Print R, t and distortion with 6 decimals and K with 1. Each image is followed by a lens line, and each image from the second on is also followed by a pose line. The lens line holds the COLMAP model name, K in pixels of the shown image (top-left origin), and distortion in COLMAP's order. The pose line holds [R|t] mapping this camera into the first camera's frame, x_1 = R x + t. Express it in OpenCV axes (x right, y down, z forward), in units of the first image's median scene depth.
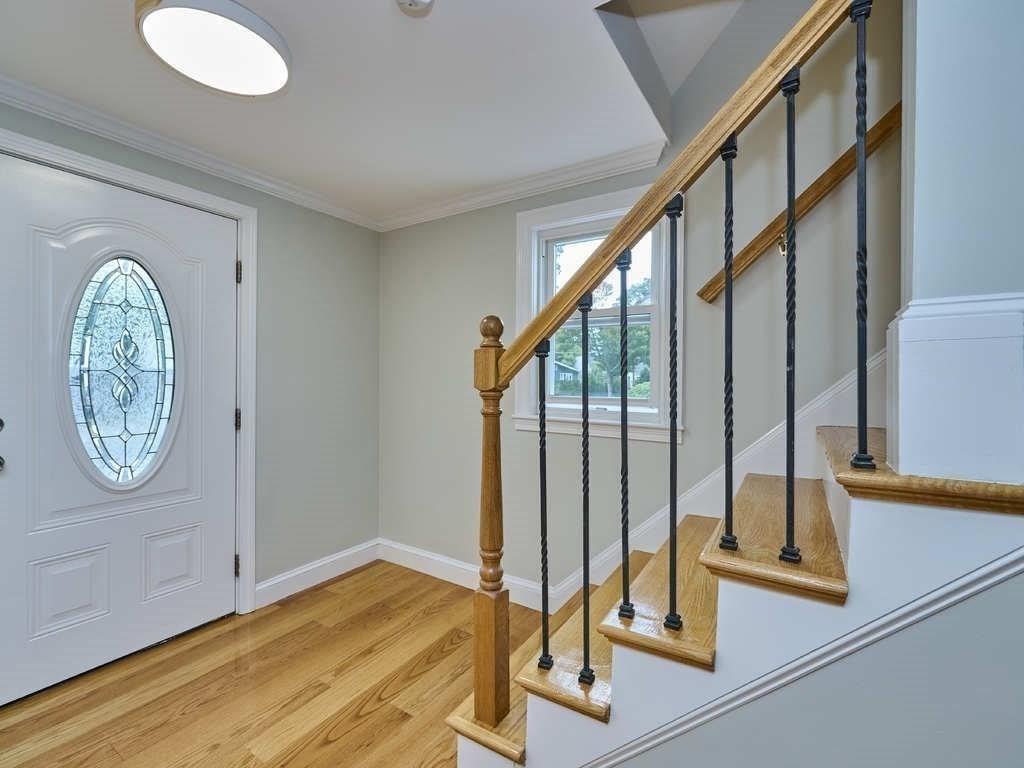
lens RADIAL K [[454.8, 0, 512.3], [0, 454.8, 383.0], [0, 0, 1]] dist [0.004111, 0.000159]
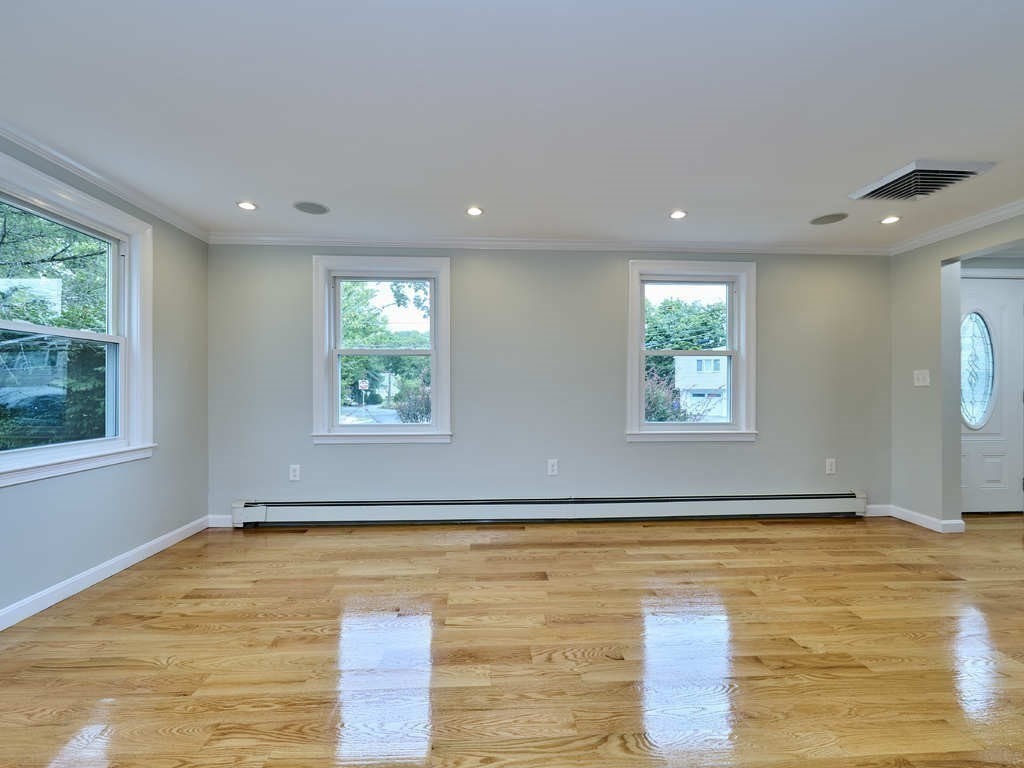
lens RADIAL K [[454.8, 0, 516.1], [0, 454.8, 386.2], [0, 0, 1]] dist [0.004111, 0.000159]
pose [[0.584936, -0.009849, -0.811019, -0.373422], [-0.000736, 0.999919, -0.012674, 0.069960], [0.811079, 0.008010, 0.584882, -1.703197]]
